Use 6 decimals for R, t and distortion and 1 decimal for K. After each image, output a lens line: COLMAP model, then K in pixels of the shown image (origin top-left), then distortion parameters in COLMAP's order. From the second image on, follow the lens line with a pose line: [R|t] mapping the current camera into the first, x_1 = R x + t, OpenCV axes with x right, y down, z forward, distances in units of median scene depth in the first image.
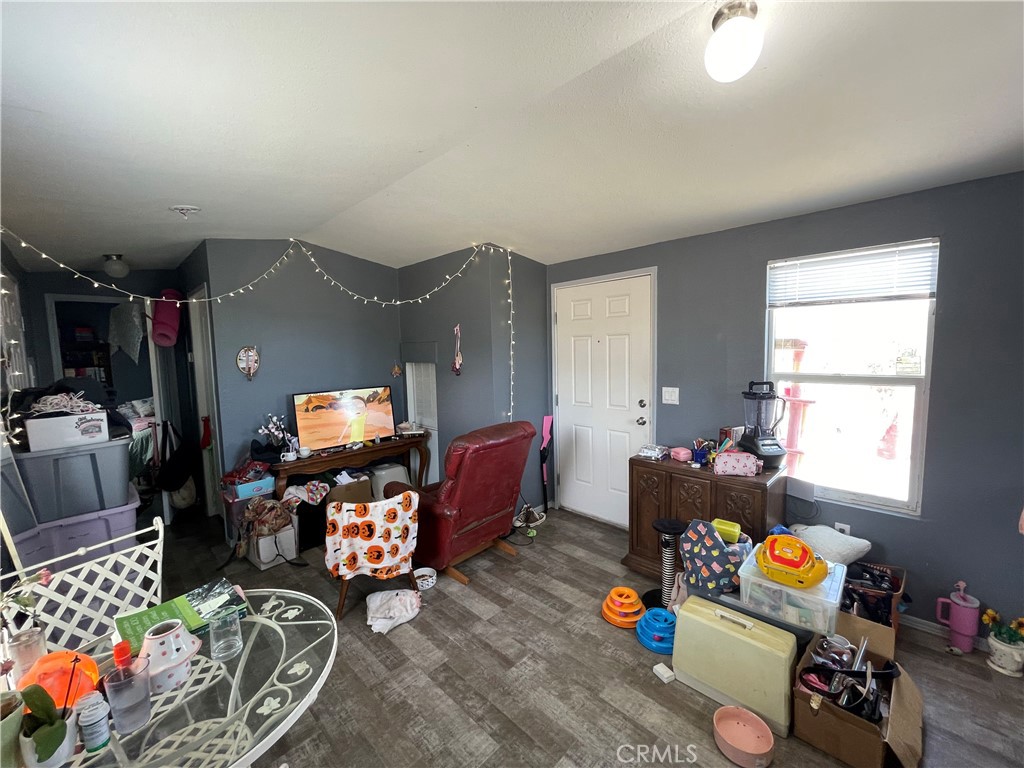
lens RADIAL K [[416.8, 0, 513.2], [0, 416.8, 380.3], [0, 0, 1]] dist [-0.000047, 0.000263]
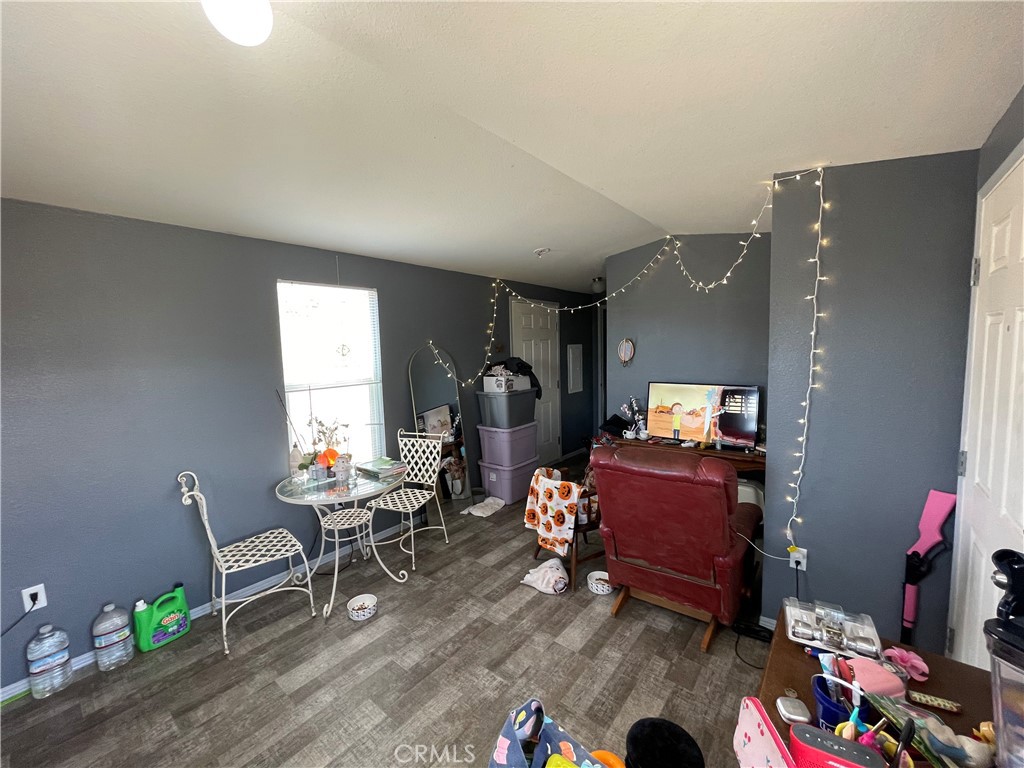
lens RADIAL K [[416.8, 0, 513.2], [0, 416.8, 380.3], [0, 0, 1]] dist [-0.000047, 0.000263]
pose [[0.098124, 0.105955, -0.989518, 0.772615], [-0.061246, 0.993074, 0.100263, -0.086246], [0.993288, 0.050766, 0.103934, 0.775594]]
